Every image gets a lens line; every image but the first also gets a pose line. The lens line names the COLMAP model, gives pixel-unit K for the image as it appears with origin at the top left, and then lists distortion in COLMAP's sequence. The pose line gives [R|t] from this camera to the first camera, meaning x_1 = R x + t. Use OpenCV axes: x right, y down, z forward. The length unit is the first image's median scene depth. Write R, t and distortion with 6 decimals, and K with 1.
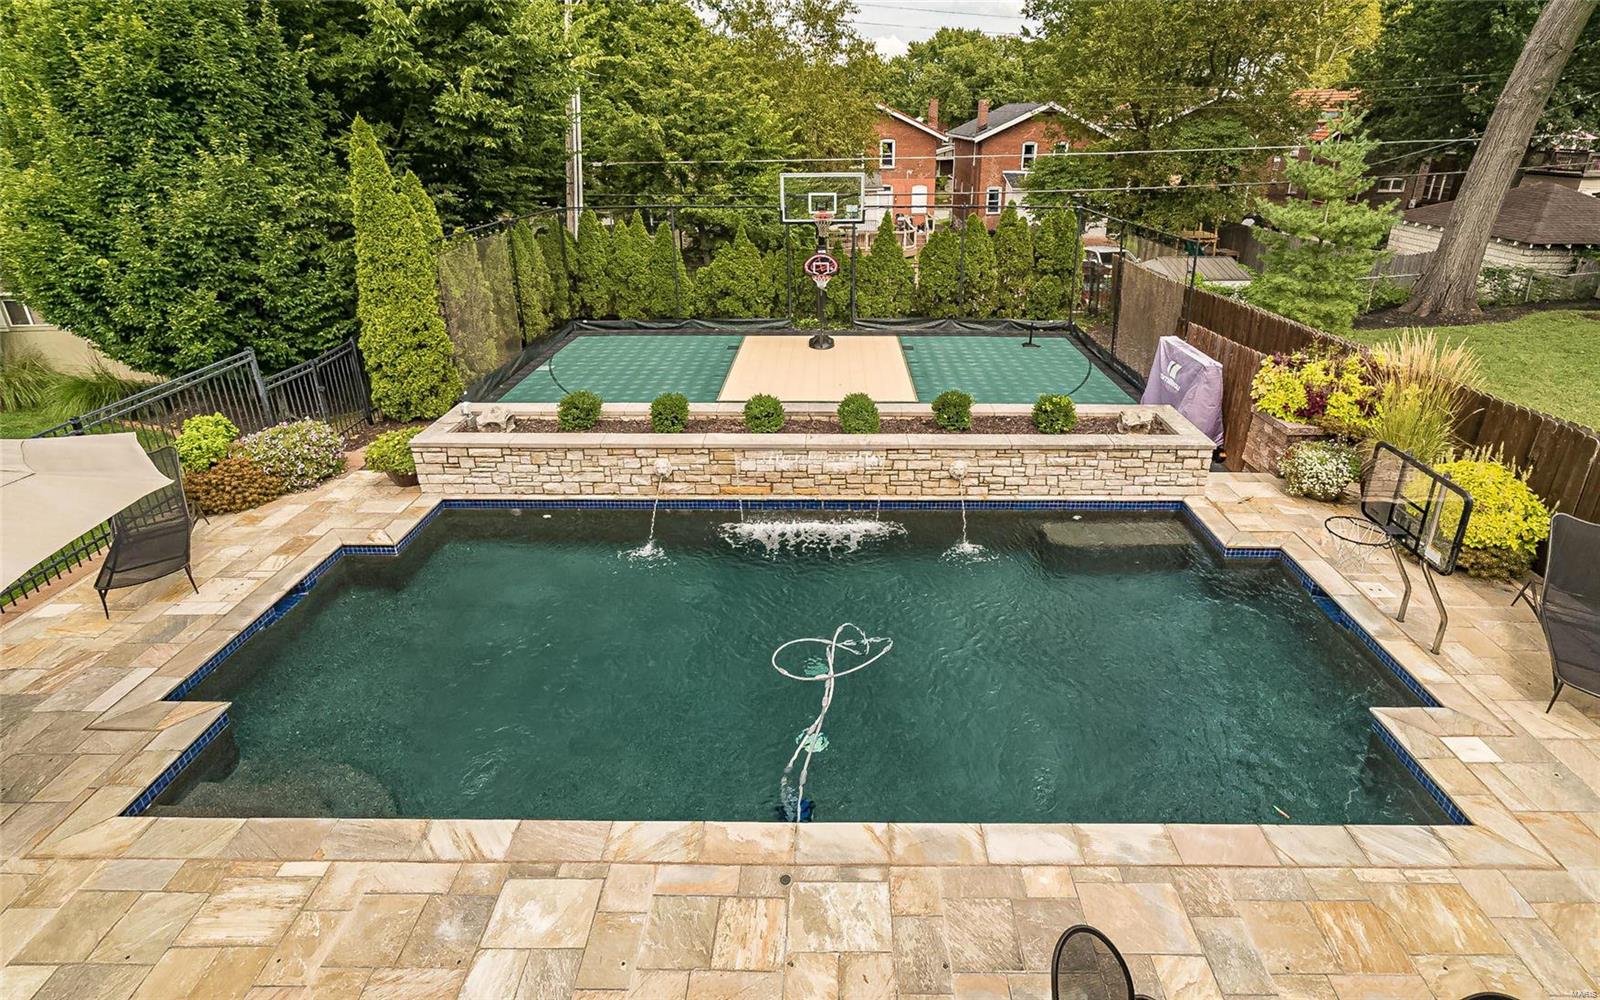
lens RADIAL K [[766.4, 0, 805.6], [0, 766.4, 375.0], [0, 0, 1]] dist [-0.000585, -0.000329]
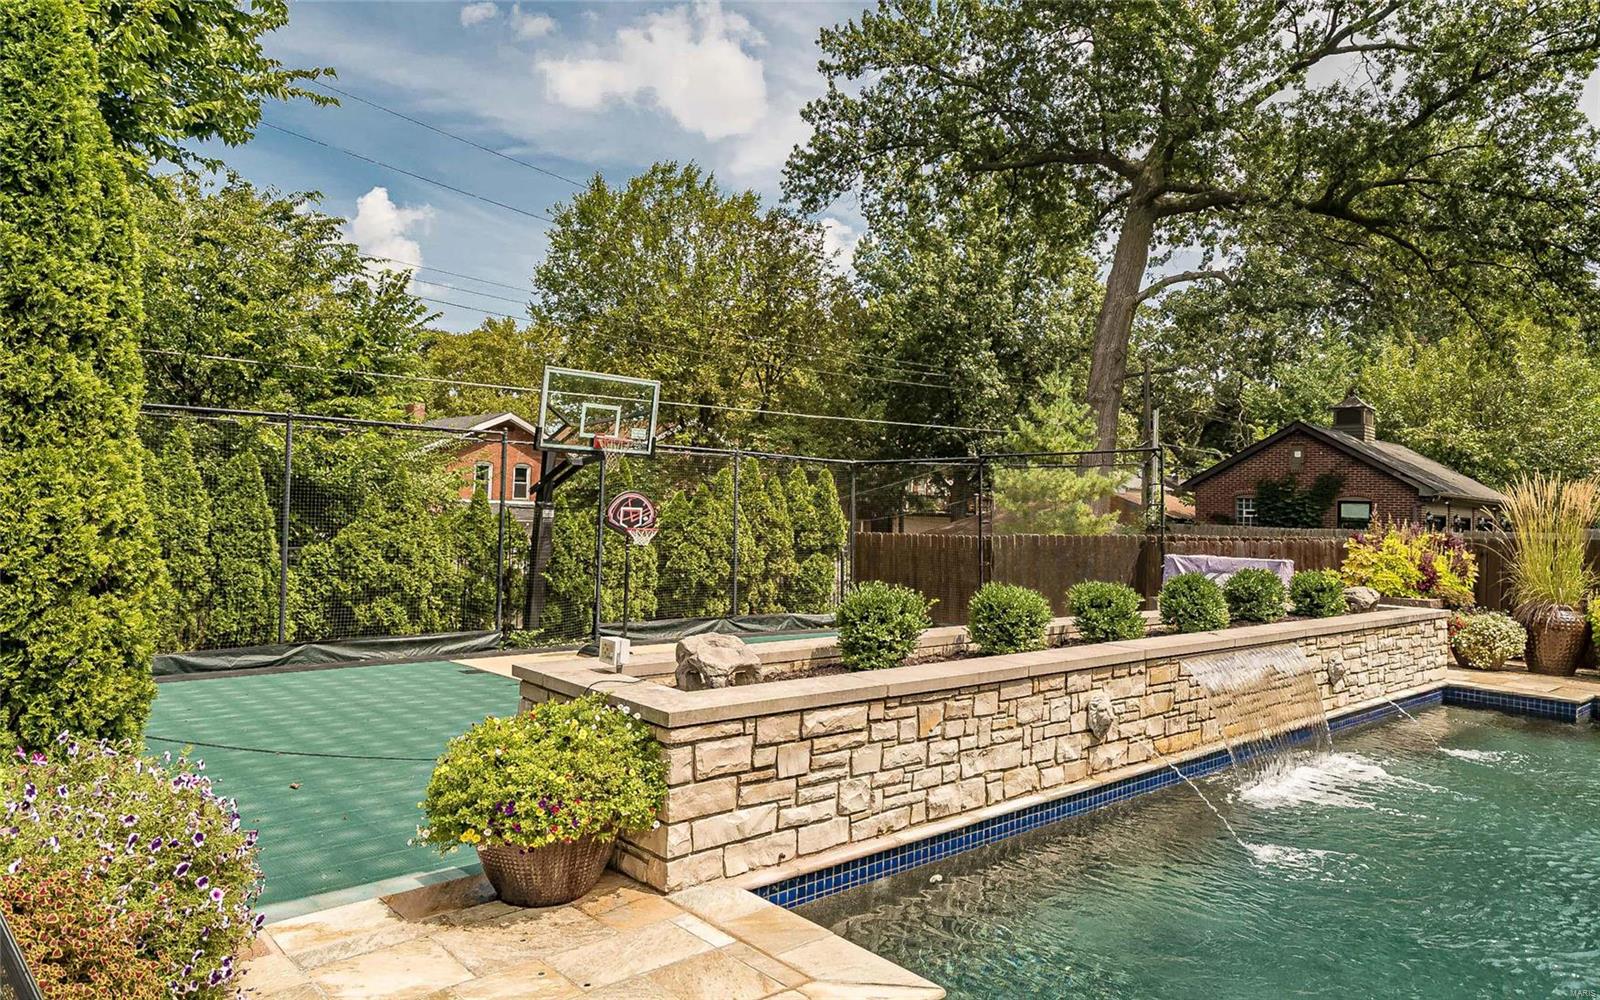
lens RADIAL K [[1016.4, 0, 799.3], [0, 1016.4, 452.1], [0, 0, 1]] dist [0.018688, 0.000465]
pose [[0.724937, 0.067656, 0.685485, -0.440655], [0.182791, 0.940589, -0.286146, 0.066275], [-0.664119, 0.332738, 0.669501, 0.364400]]
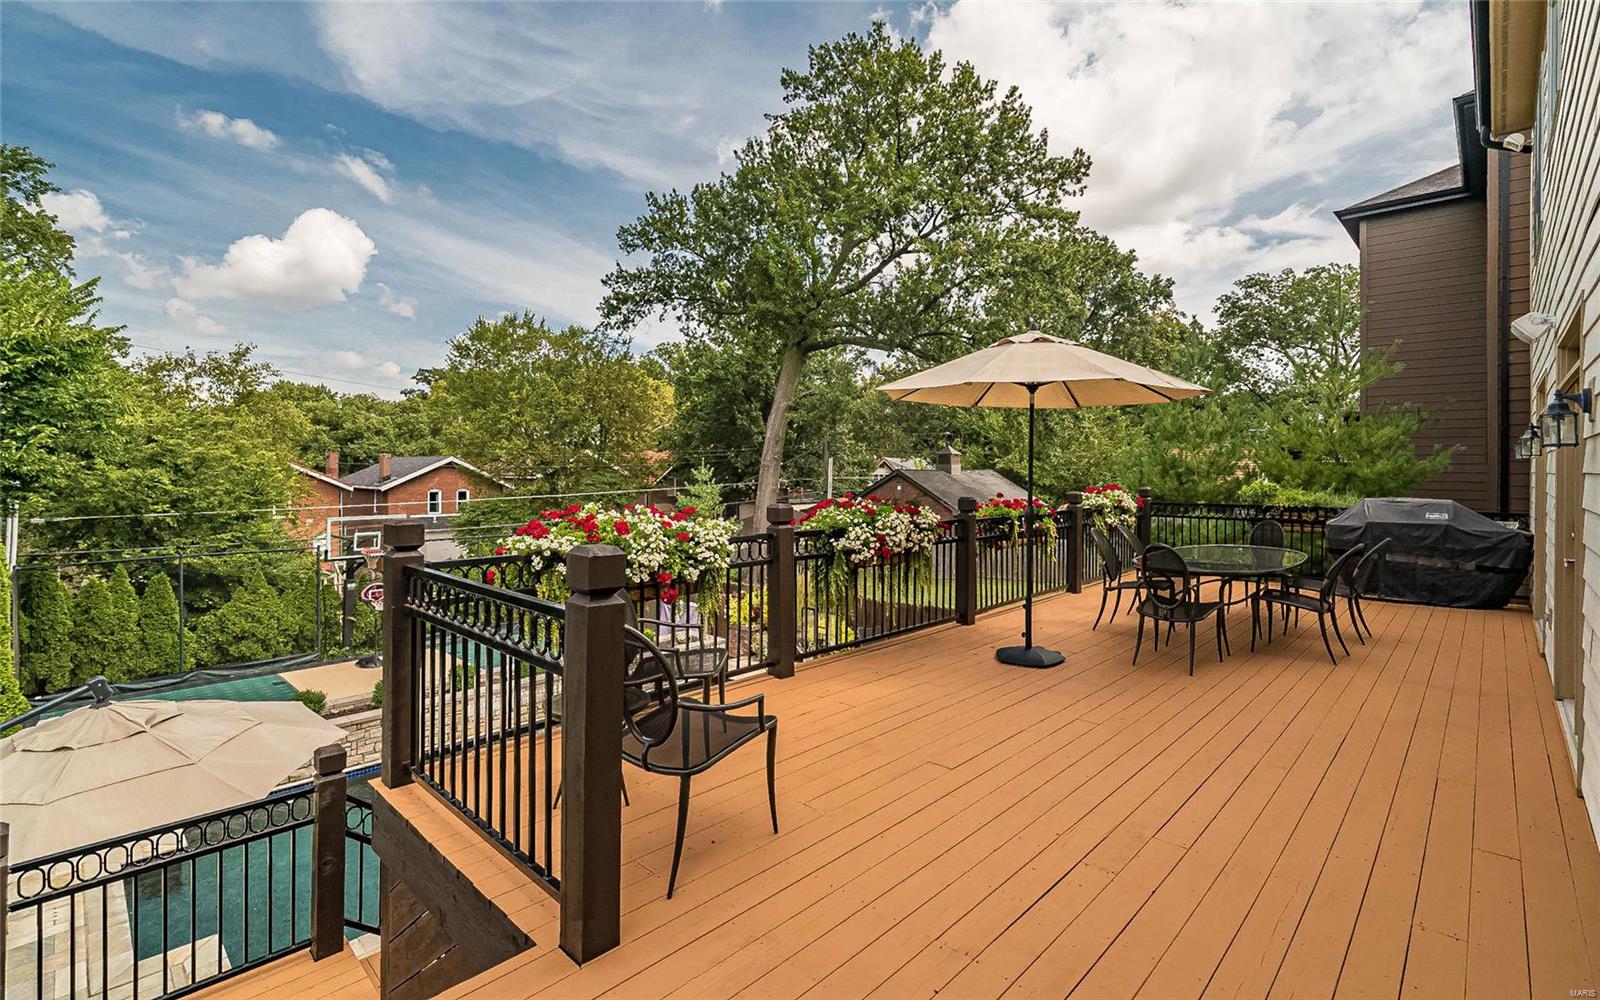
lens RADIAL K [[739.7, 0, 802.8], [0, 739.7, 469.1], [0, 0, 1]] dist [0.001722, -0.000019]
pose [[0.681227, 0.003505, 0.732063, -0.366141], [0.228473, 0.949024, -0.217151, 0.072683], [-0.695507, 0.315186, 0.645700, -0.239733]]
